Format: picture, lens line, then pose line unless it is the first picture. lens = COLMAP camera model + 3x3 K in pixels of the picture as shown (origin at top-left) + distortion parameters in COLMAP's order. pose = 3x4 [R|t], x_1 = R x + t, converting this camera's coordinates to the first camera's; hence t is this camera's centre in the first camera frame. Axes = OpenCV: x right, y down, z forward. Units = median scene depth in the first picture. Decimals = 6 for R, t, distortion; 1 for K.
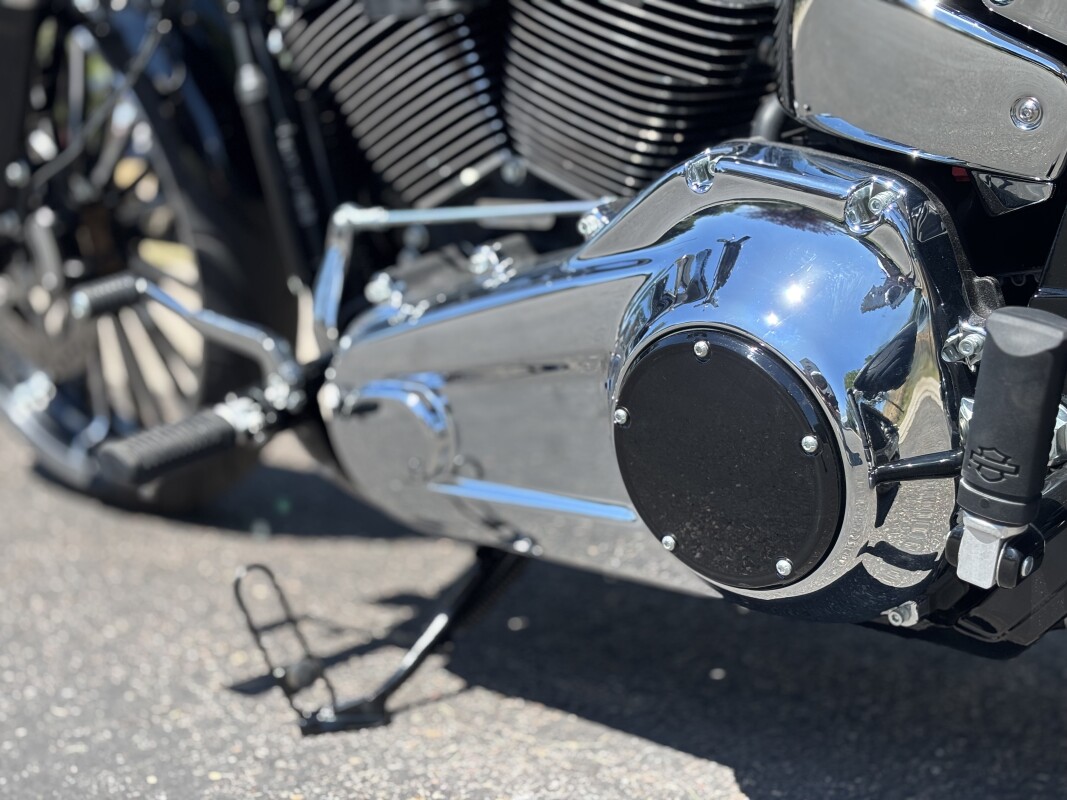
lens RADIAL K [[1600.3, 0, 533.5], [0, 1600.3, 400.0], [0, 0, 1]] dist [0.247463, -0.960199]
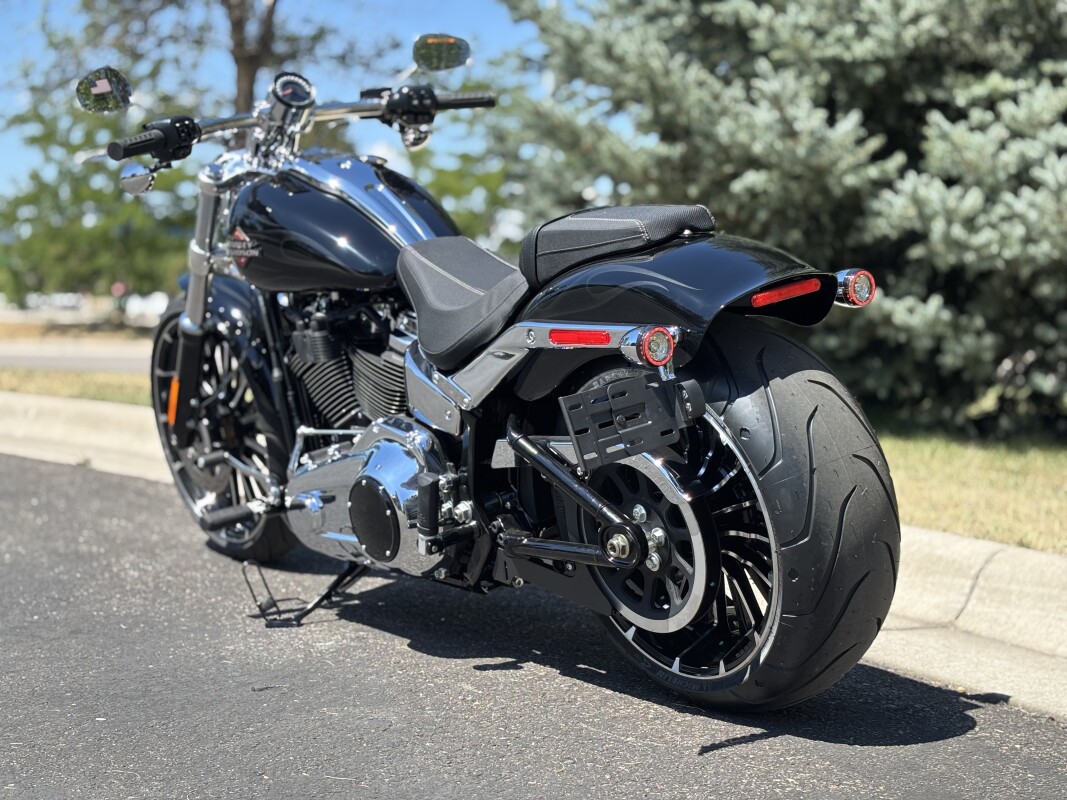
lens RADIAL K [[1600.3, 0, 533.5], [0, 1600.3, 400.0], [0, 0, 1]] dist [0.247463, -0.960199]
pose [[0.985713, 0.022515, -0.166923, 0.644023], [-0.038496, 0.994909, -0.093132, 0.059265], [0.163976, 0.098228, 0.981562, -1.390945]]
